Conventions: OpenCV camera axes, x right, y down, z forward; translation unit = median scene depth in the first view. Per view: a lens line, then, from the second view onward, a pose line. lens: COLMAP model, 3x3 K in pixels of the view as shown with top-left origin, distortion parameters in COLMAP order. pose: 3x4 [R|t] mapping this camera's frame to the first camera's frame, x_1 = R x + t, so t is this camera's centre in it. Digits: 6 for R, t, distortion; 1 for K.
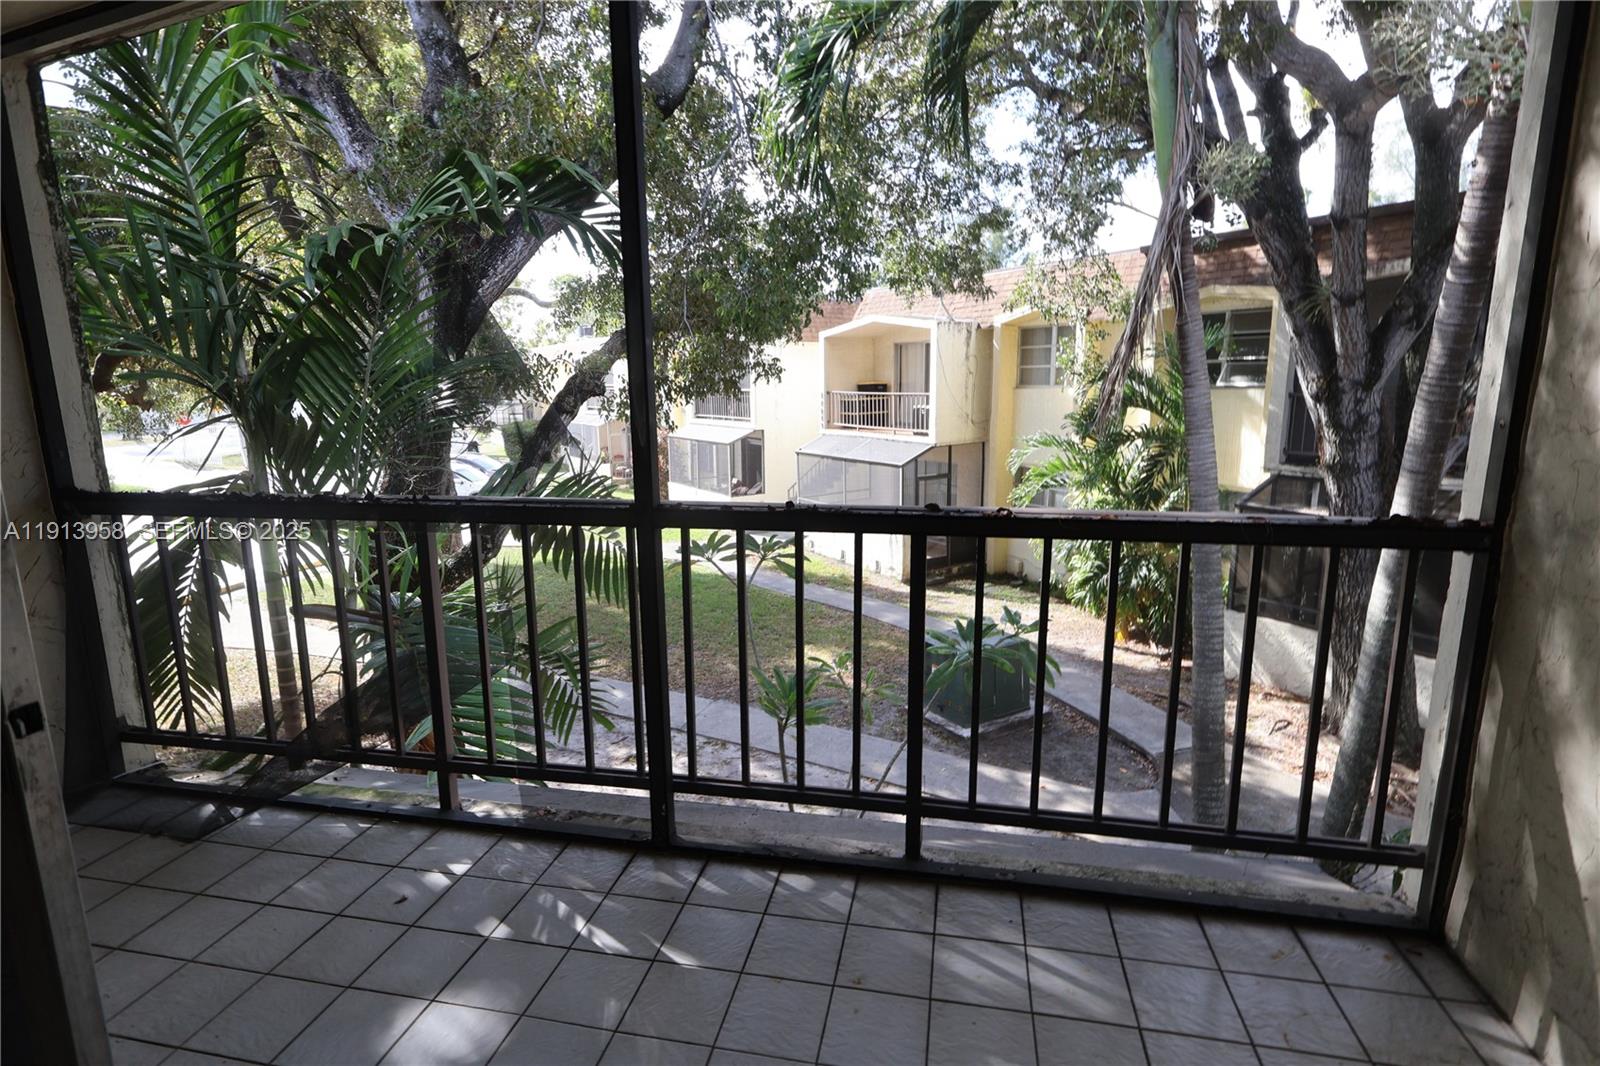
lens RADIAL K [[804.3, 0, 793.8], [0, 804.3, 528.1], [0, 0, 1]] dist [0.002541, 0.000371]
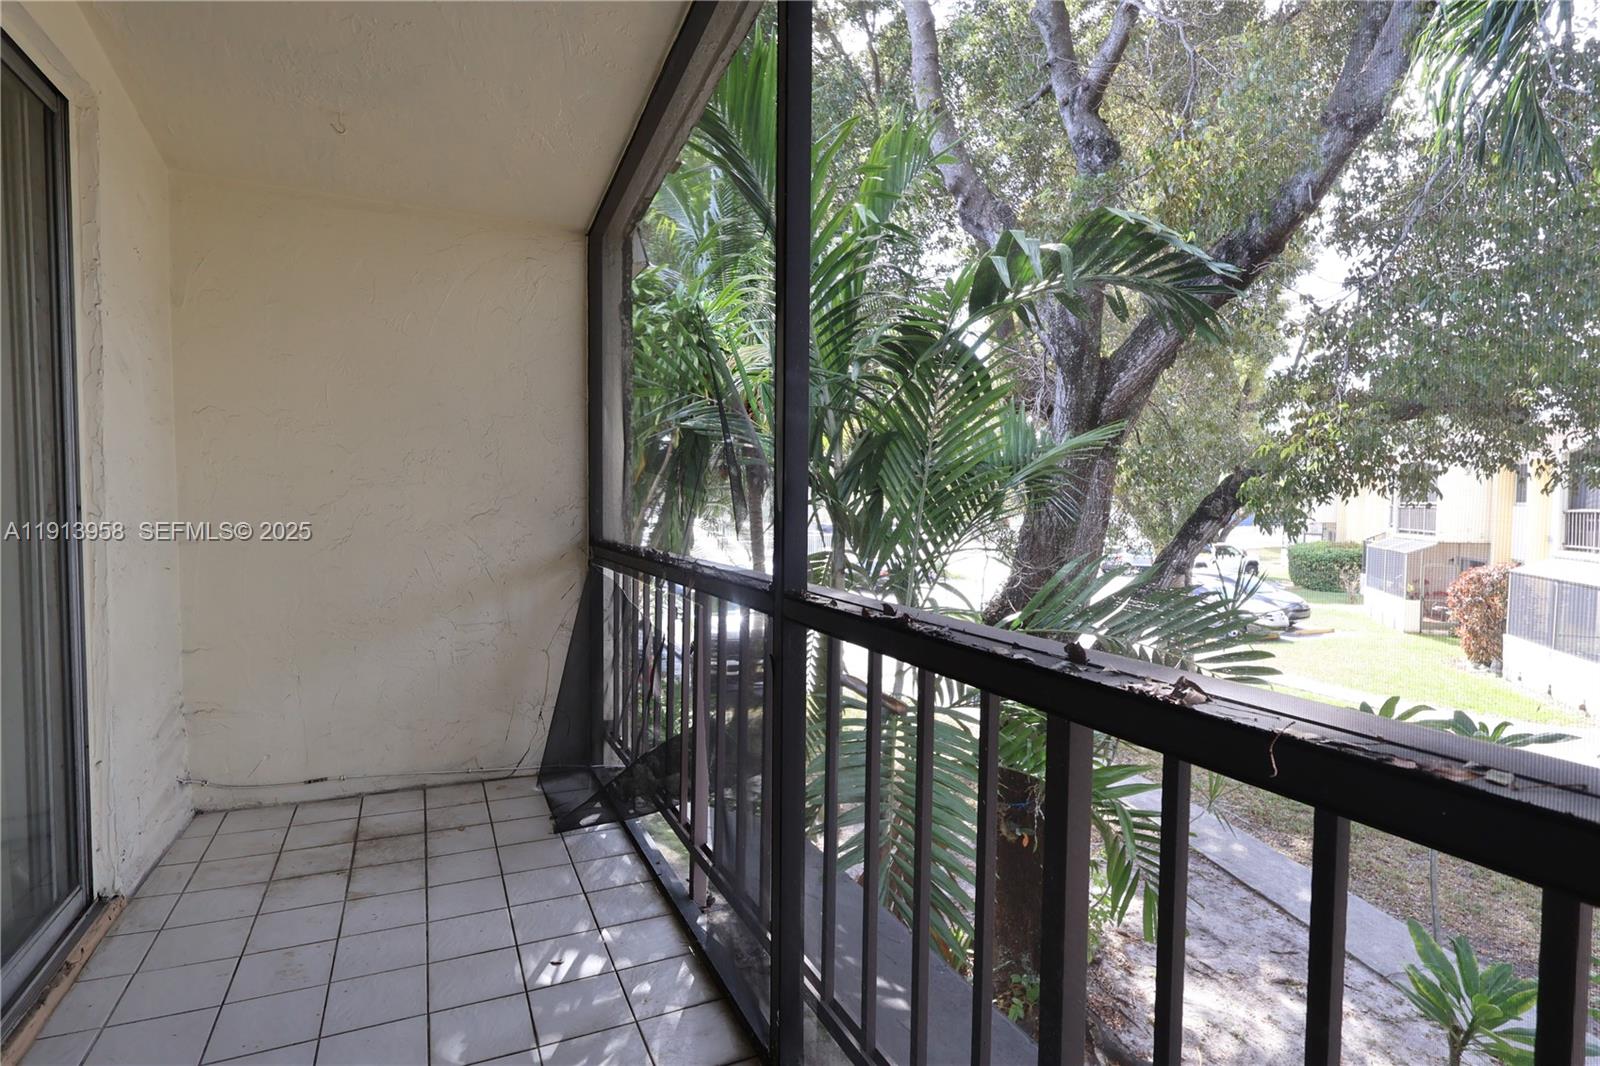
lens RADIAL K [[804.3, 0, 793.8], [0, 804.3, 528.1], [0, 0, 1]] dist [0.002541, 0.000371]
pose [[0.598093, 0.047562, -0.800014, 0.067487], [-0.162745, 0.984646, -0.063131, -0.005944], [0.784728, 0.167957, 0.596651, 0.085704]]
